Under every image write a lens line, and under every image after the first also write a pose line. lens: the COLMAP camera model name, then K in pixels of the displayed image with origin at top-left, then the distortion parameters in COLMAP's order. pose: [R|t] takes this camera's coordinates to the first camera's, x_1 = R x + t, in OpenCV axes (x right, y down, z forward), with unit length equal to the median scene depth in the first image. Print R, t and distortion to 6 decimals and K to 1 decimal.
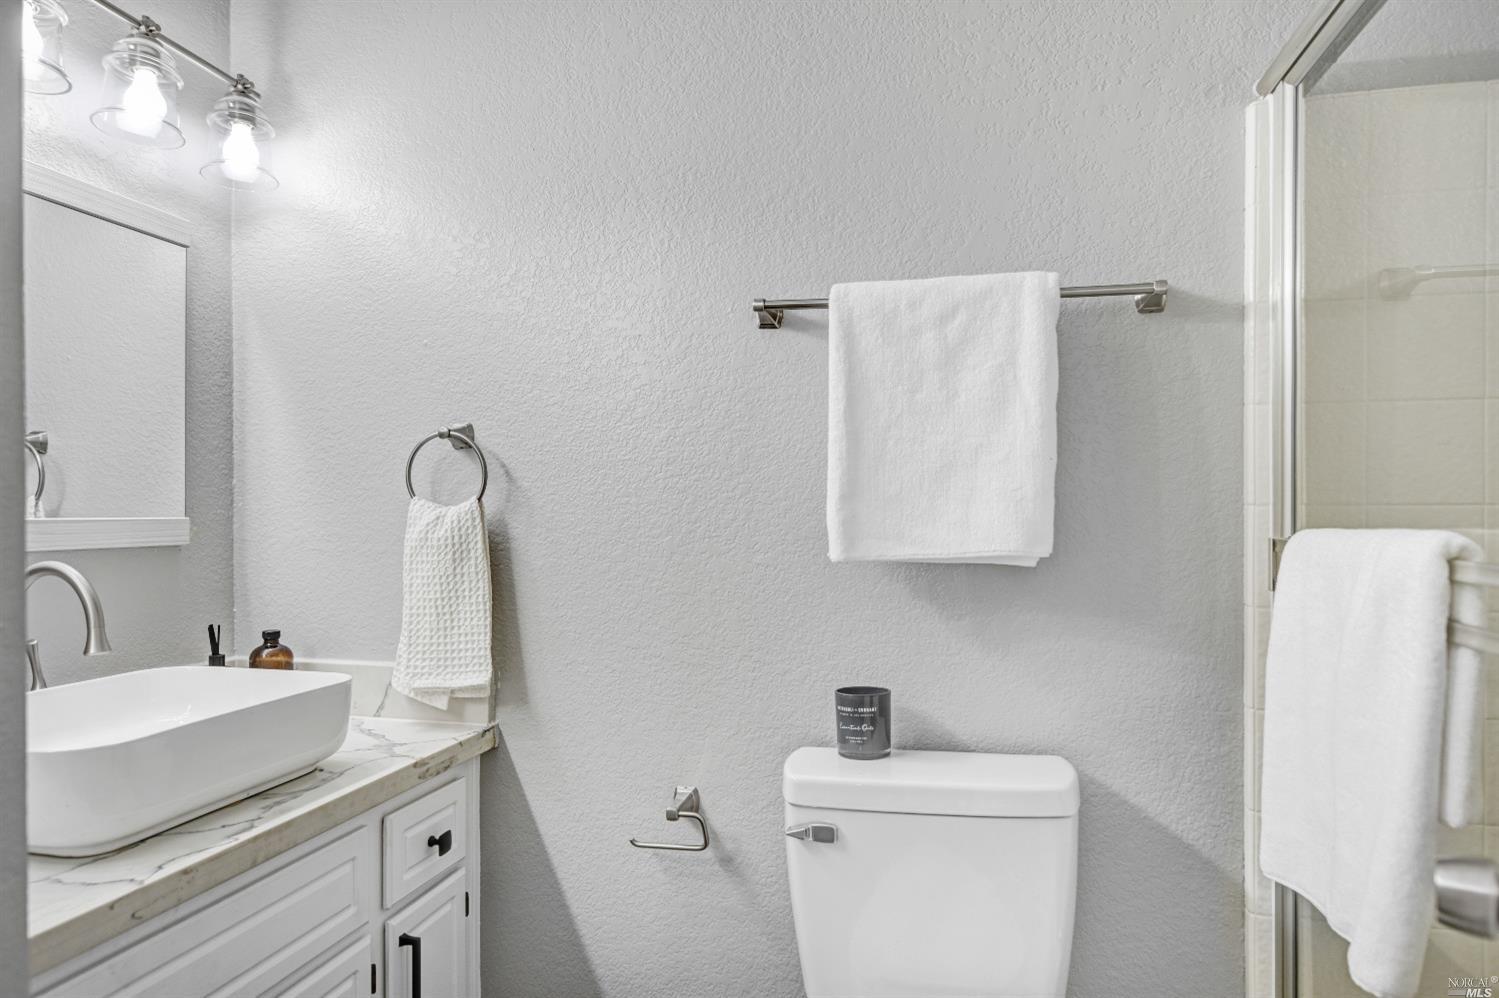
lens RADIAL K [[930.1, 0, 735.4], [0, 930.1, 545.8], [0, 0, 1]] dist [-0.004798, -0.000653]
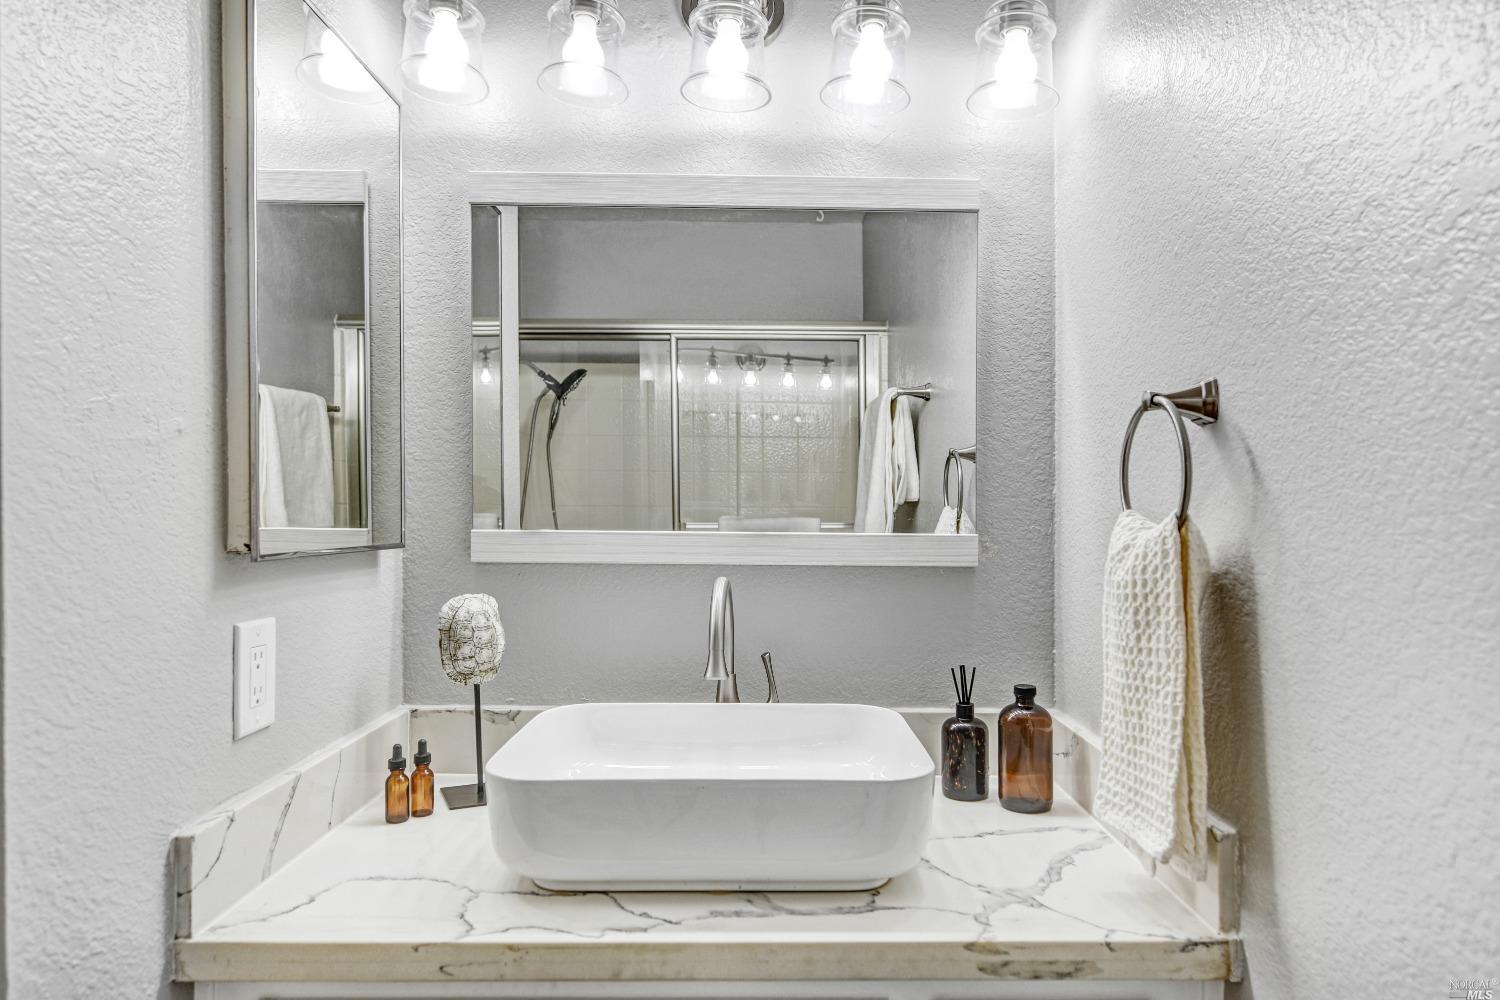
lens RADIAL K [[930.7, 0, 735.9], [0, 930.7, 546.8], [0, 0, 1]] dist [-0.004798, -0.000653]
pose [[0.249311, 0.040198, -0.967589, 0.187096], [-0.040181, 0.998707, 0.031138, -0.039578], [0.967589, 0.031116, 0.250604, 0.619661]]
